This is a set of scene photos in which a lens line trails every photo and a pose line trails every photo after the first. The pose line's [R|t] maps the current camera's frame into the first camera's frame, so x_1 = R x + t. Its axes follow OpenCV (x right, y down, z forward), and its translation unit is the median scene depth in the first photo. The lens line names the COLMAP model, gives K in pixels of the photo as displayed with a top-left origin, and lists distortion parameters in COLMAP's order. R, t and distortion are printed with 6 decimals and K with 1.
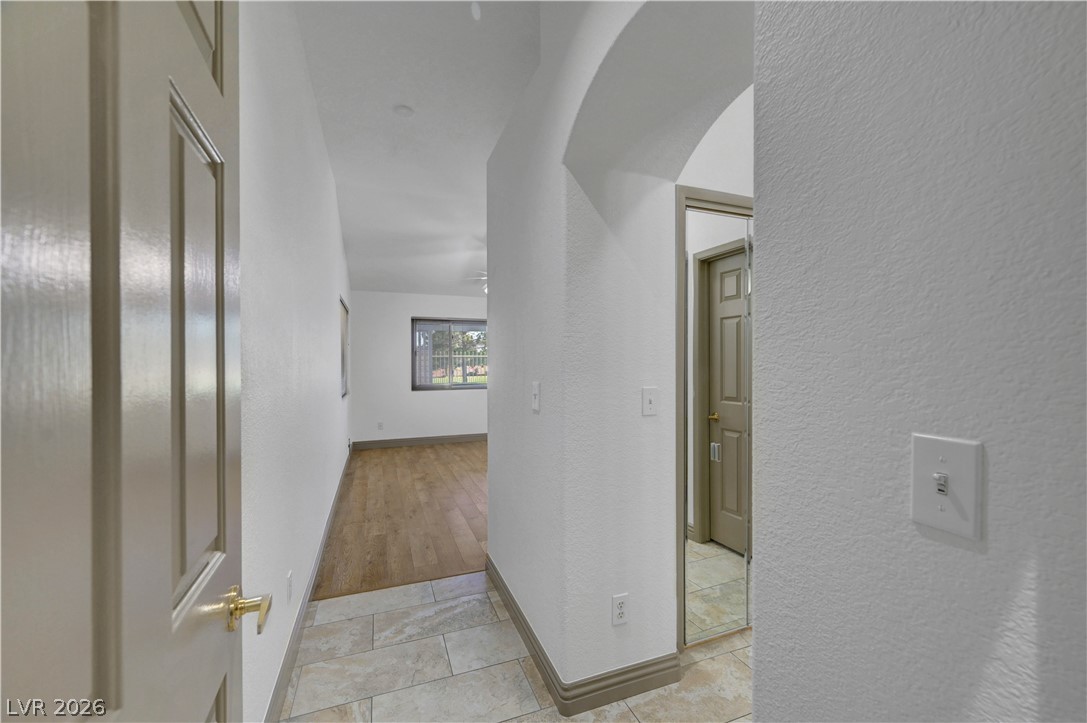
lens RADIAL K [[437.4, 0, 543.5], [0, 437.4, 361.5], [0, 0, 1]] dist [0.001010, 0.000451]
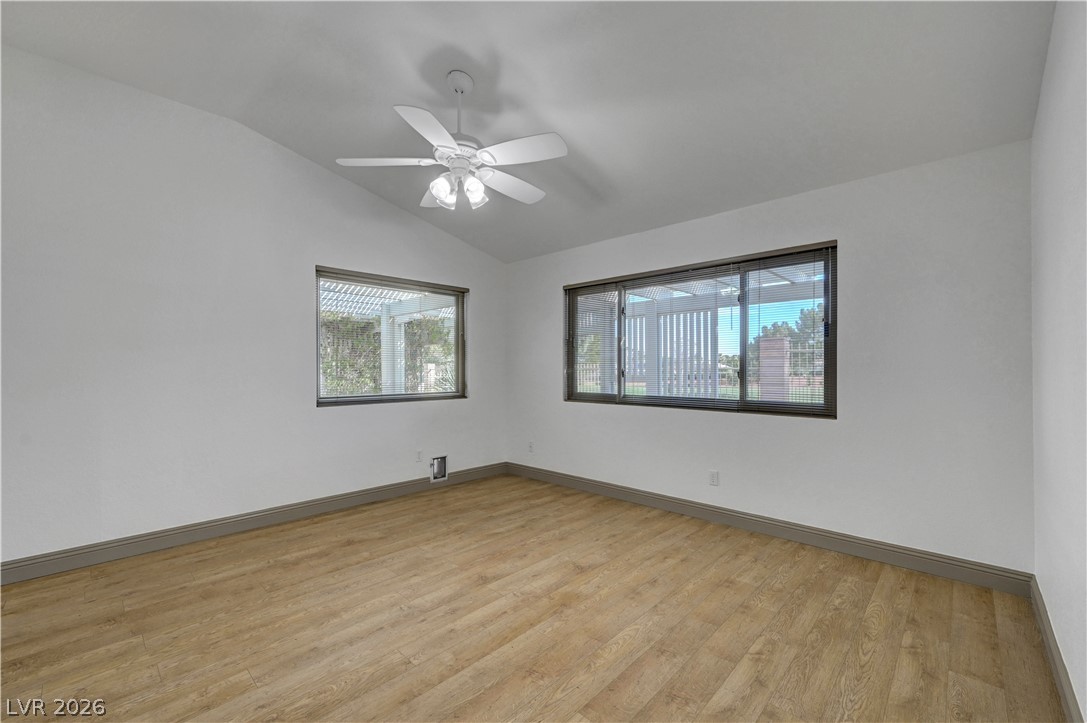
lens RADIAL K [[443.5, 0, 551.3], [0, 443.5, 366.7], [0, 0, 1]] dist [-0.000825, -0.000049]
pose [[0.435252, 0.001998, -0.900306, 0.559794], [0.002630, 0.999990, 0.003490, 0.028912], [0.900305, -0.003887, 0.435243, 1.377146]]
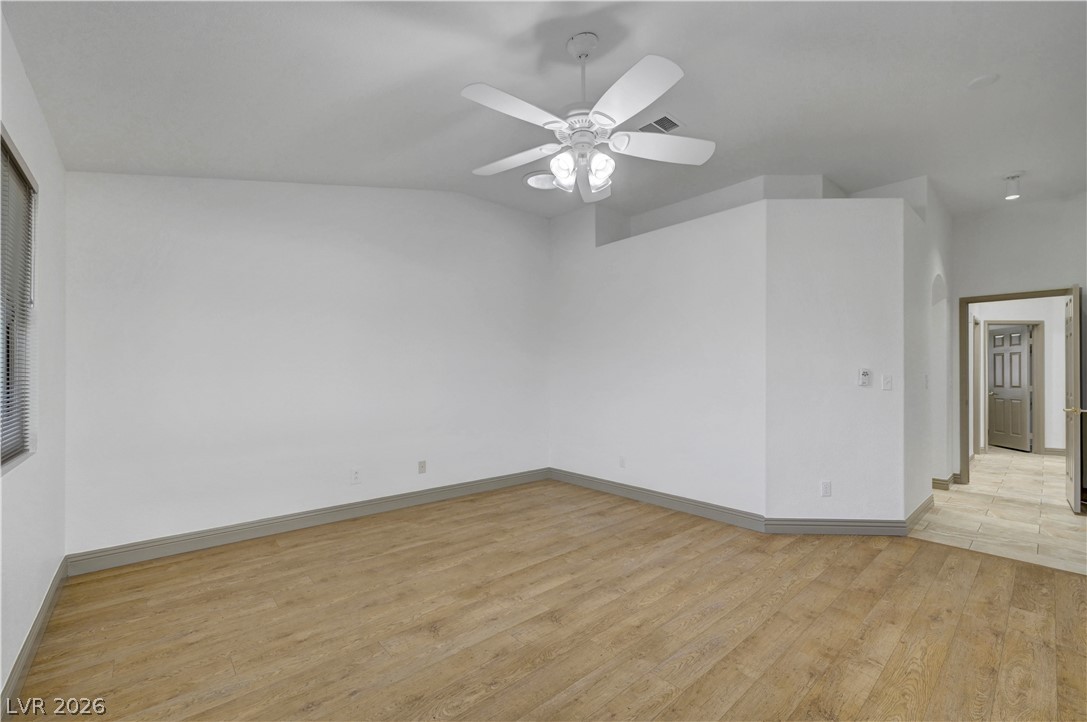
lens RADIAL K [[443.5, 0, 551.3], [0, 443.5, 366.2], [0, 0, 1]] dist [-0.000825, -0.000049]
pose [[-0.354881, 0.019477, 0.934709, -0.718862], [-0.003833, 0.999744, -0.022287, 0.037658], [-0.934904, -0.011492, -0.354715, 1.817055]]
